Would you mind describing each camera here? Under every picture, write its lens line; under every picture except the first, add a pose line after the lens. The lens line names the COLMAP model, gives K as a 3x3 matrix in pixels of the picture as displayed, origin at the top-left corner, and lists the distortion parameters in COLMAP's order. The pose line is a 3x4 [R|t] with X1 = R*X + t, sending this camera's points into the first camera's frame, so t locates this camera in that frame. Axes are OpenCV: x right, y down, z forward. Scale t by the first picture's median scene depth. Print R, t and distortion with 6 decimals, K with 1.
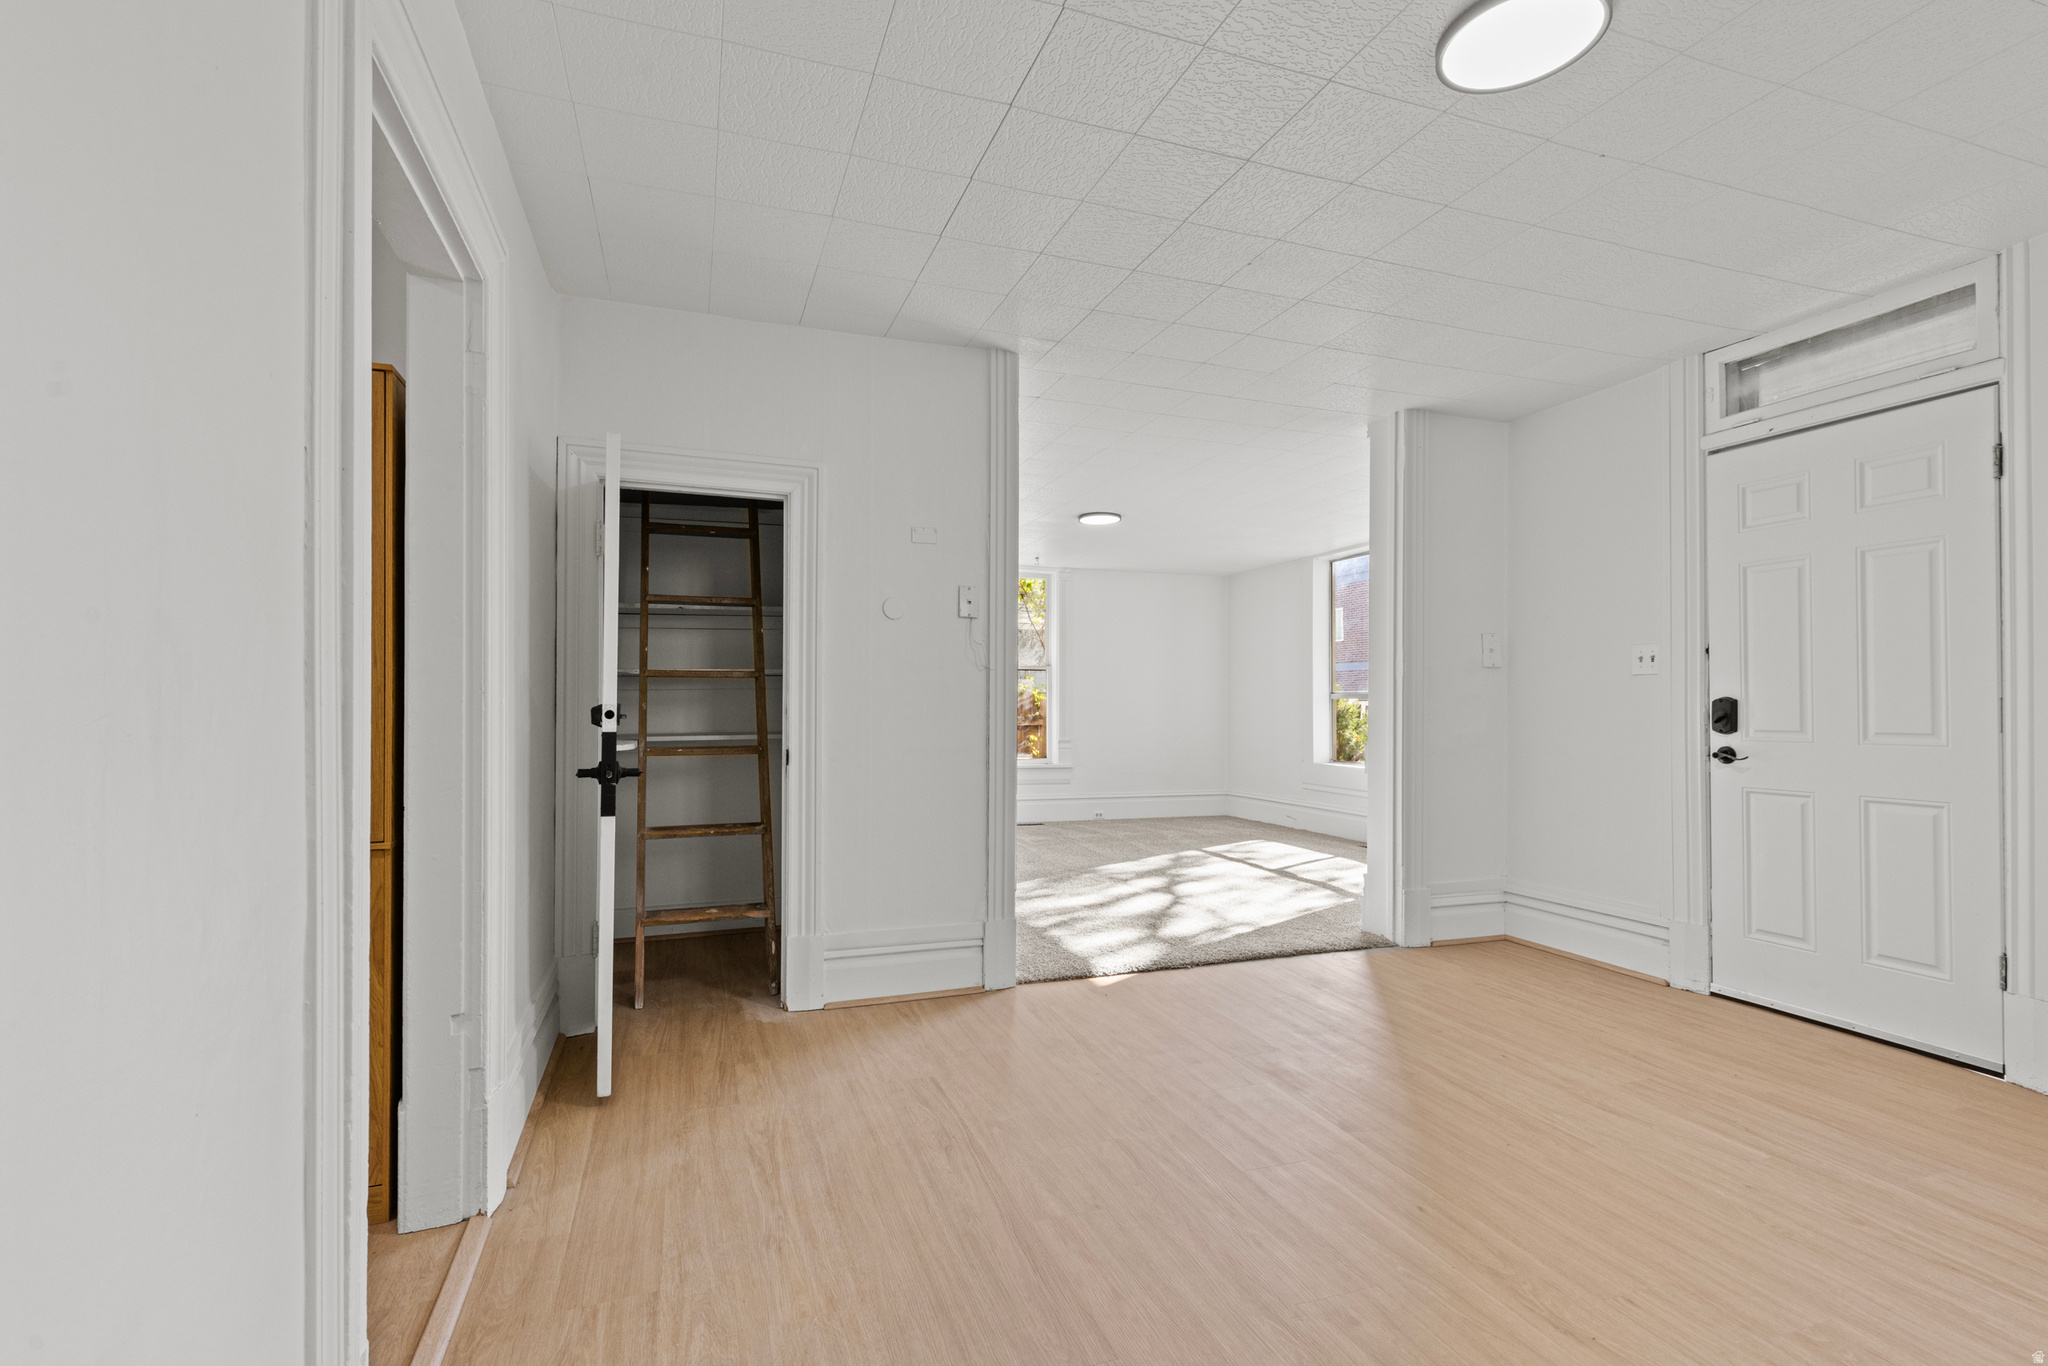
lens RADIAL K [[939.4, 0, 1009.5], [0, 939.4, 695.0], [0, 0, 1]] dist [0.007865, -0.000917]
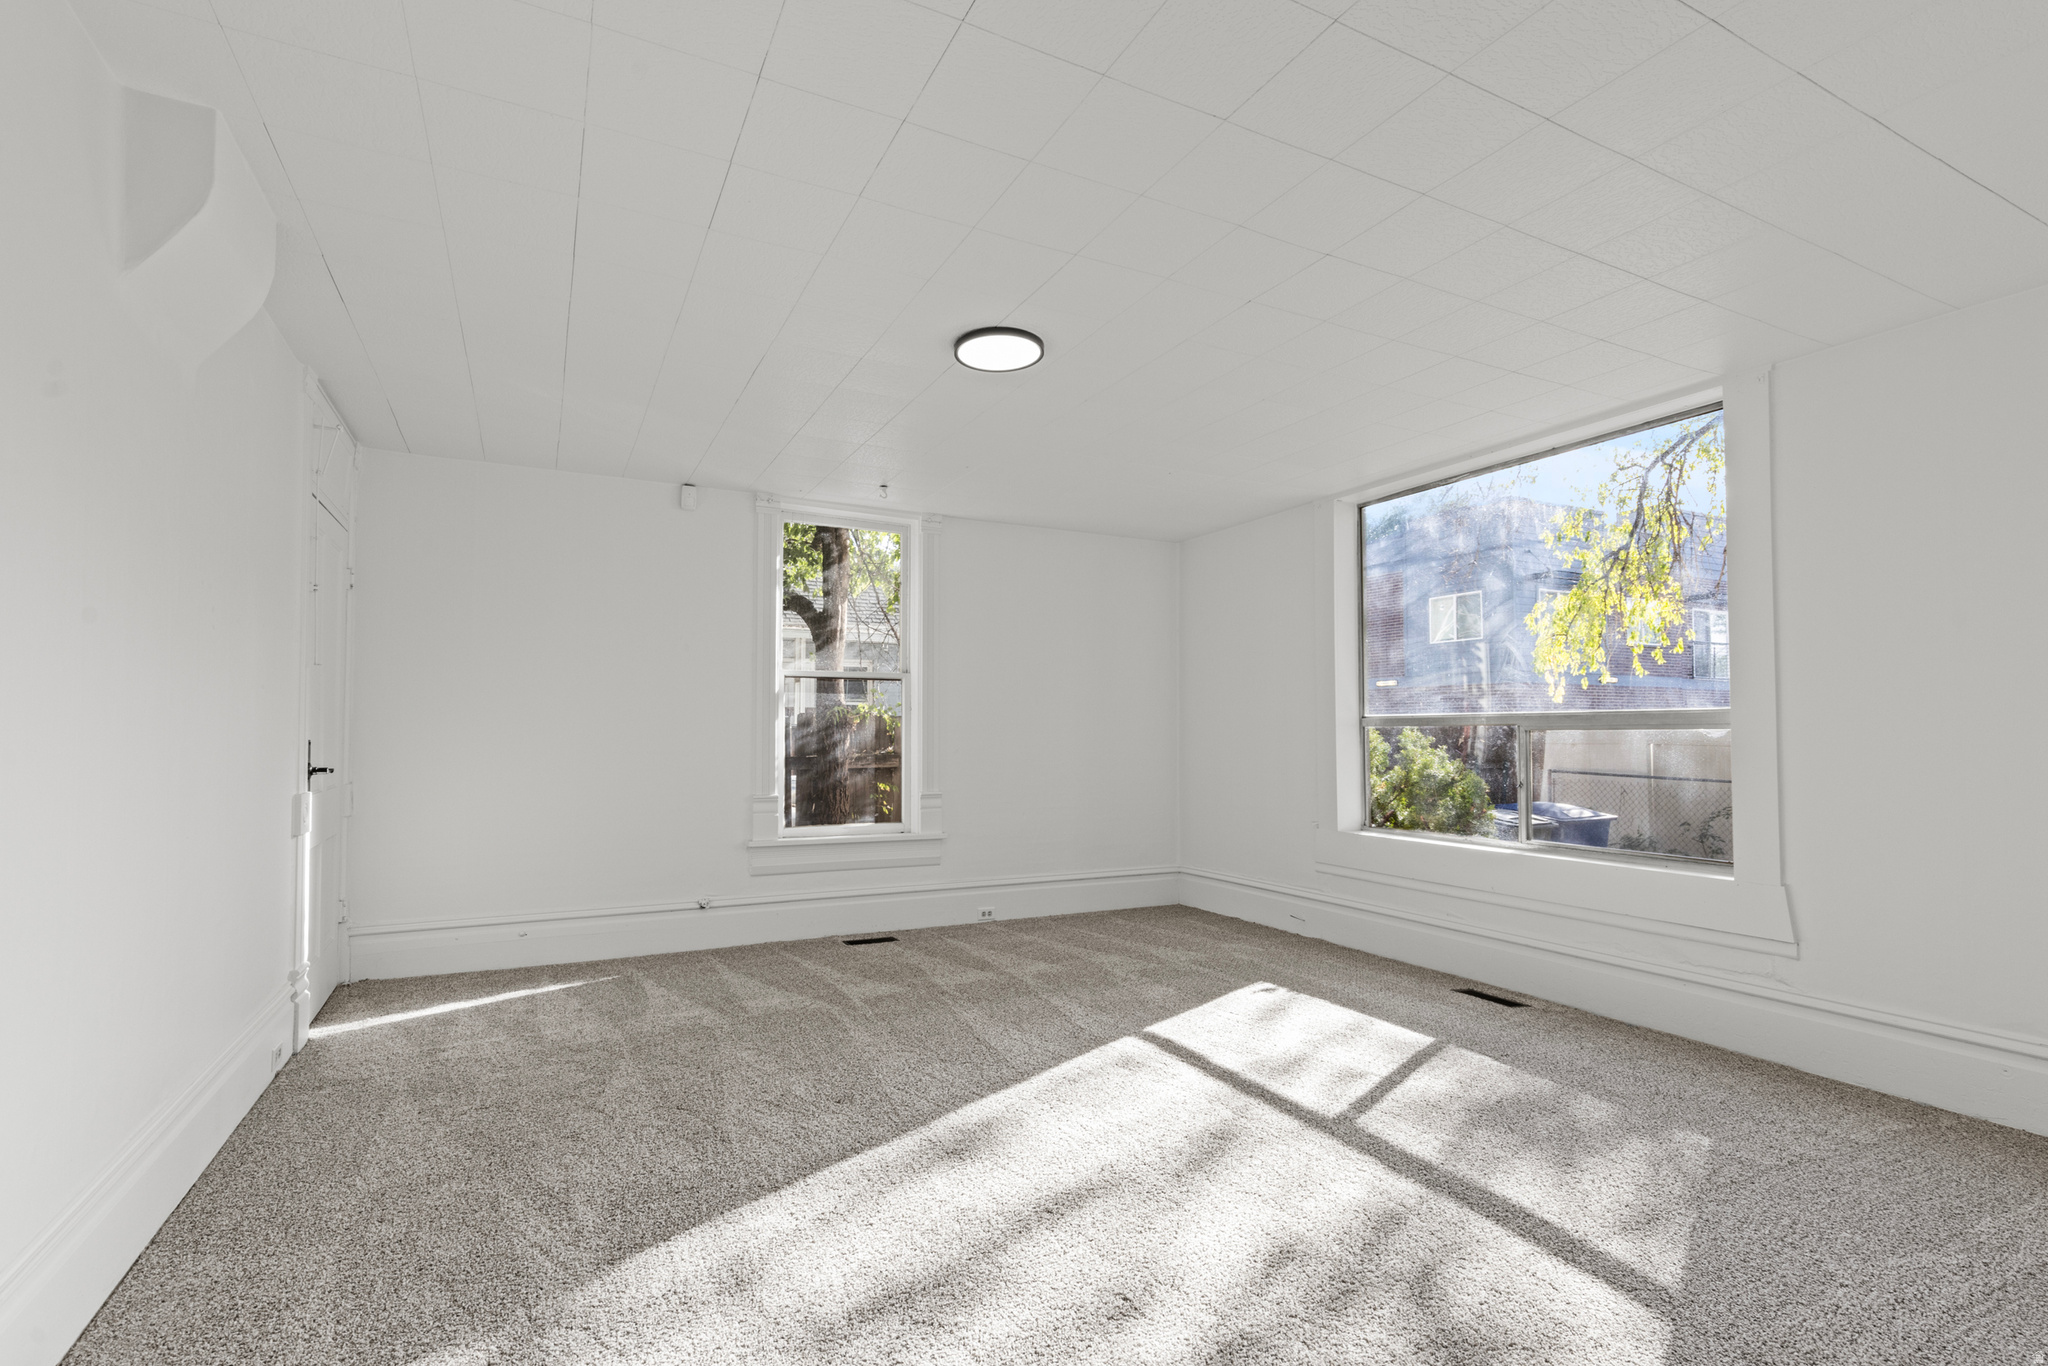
lens RADIAL K [[939.4, 0, 1023.4], [0, 939.4, 697.9], [0, 0, 1]] dist [0.007865, -0.000917]
pose [[0.989233, 0.005004, 0.146260, 0.239971], [-0.001607, 0.999726, -0.023333, 0.001019], [-0.146337, 0.022847, 0.988971, 3.261974]]
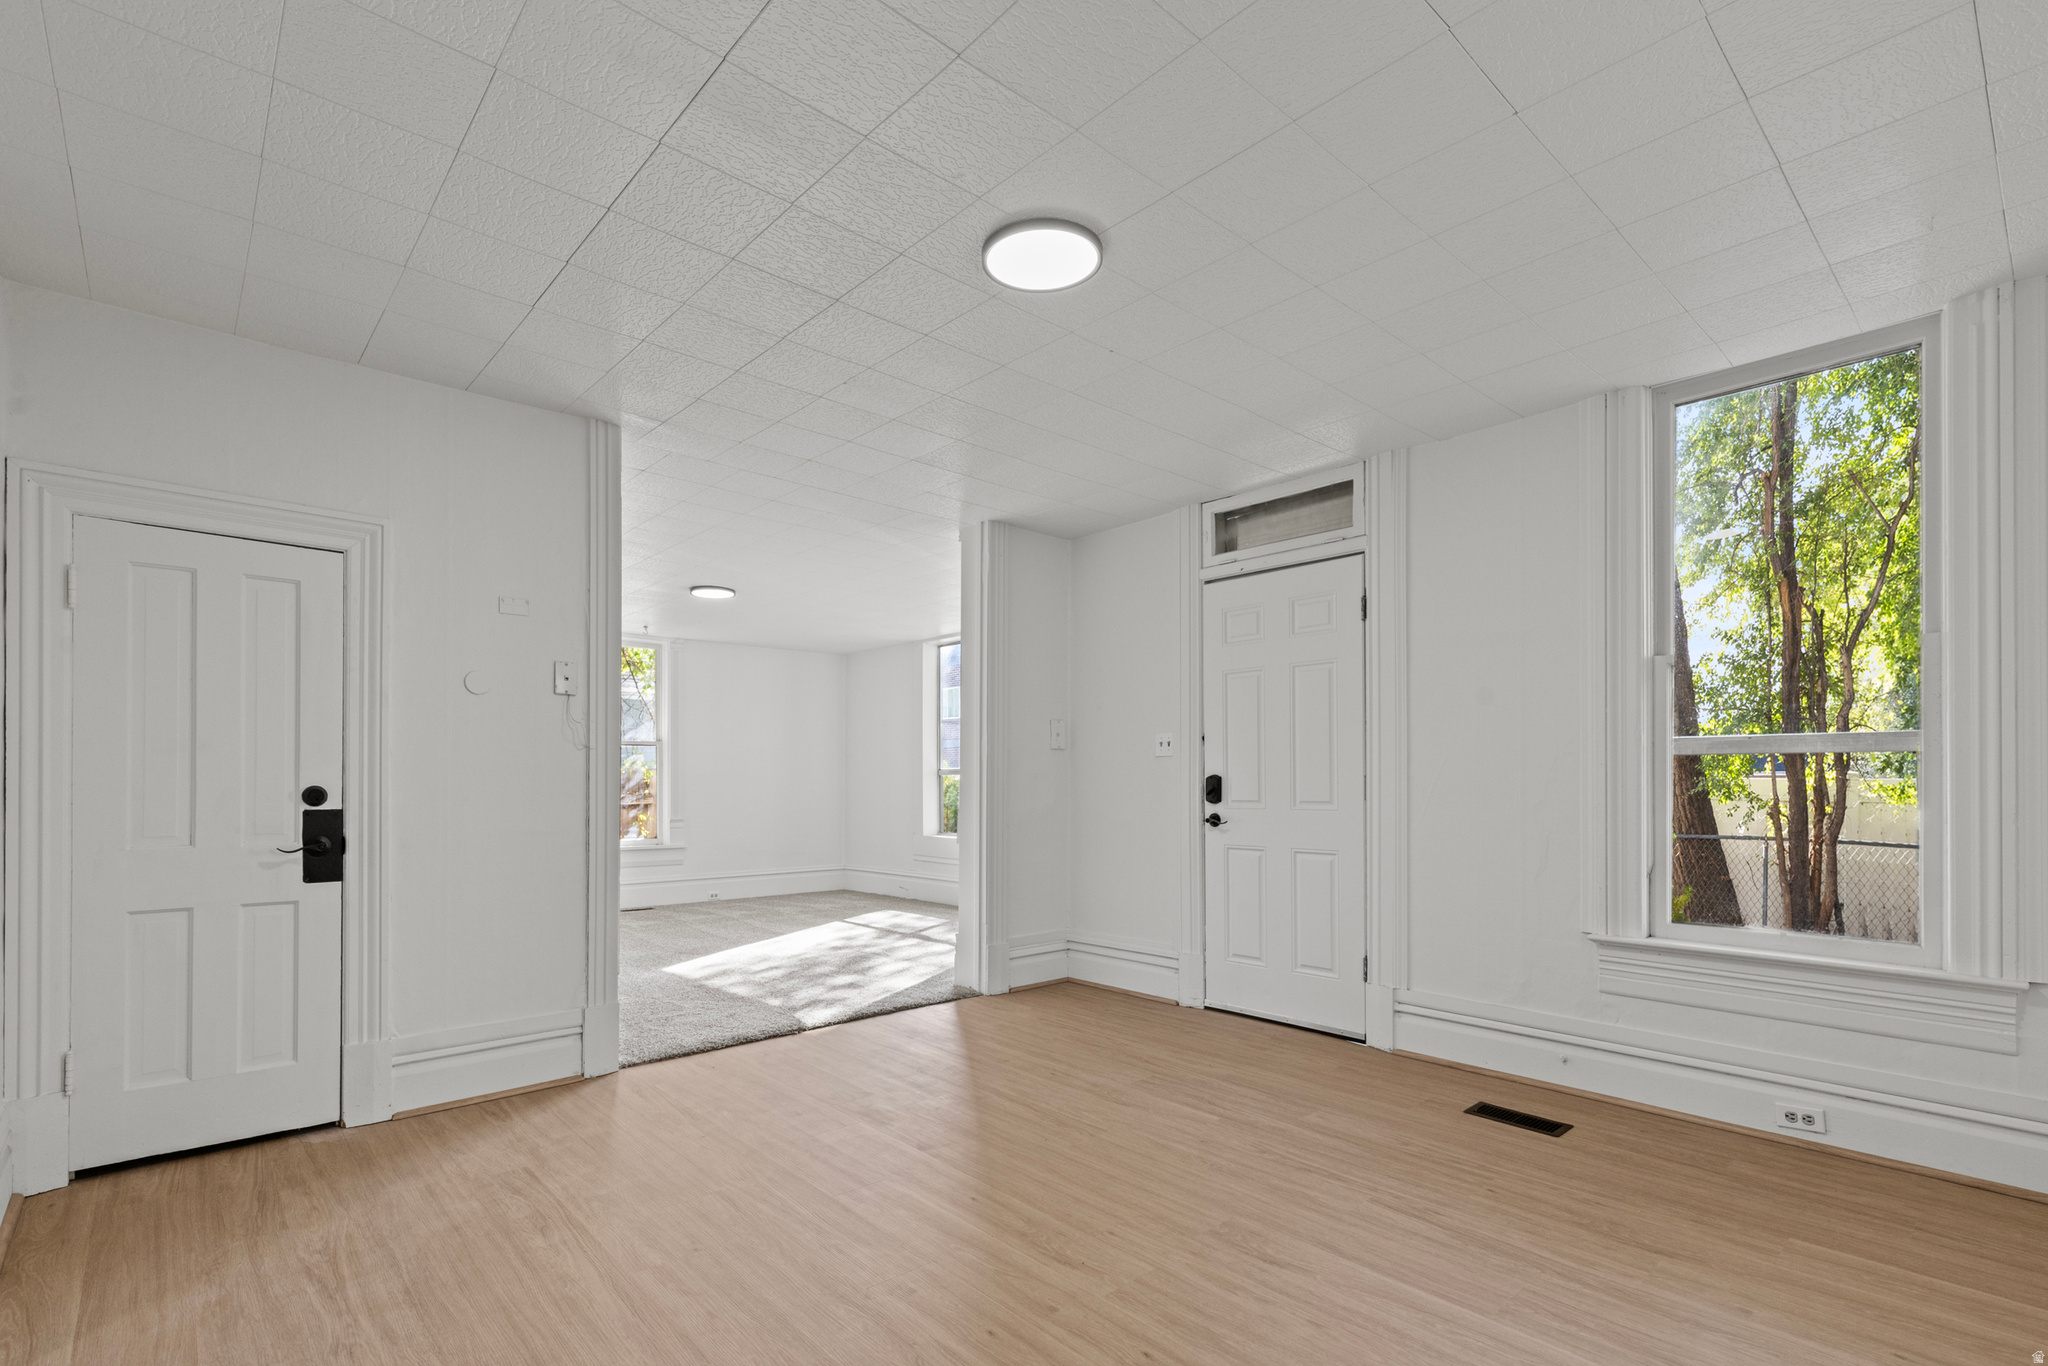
lens RADIAL K [[939.4, 0, 988.5], [0, 939.4, 769.1], [0, 0, 1]] dist [0.007865, -0.000917]
pose [[0.929258, -0.001694, 0.369428, 0.004000], [0.002605, 0.999995, -0.001966, -0.004630], [-0.369423, 0.002789, 0.929257, -0.086575]]
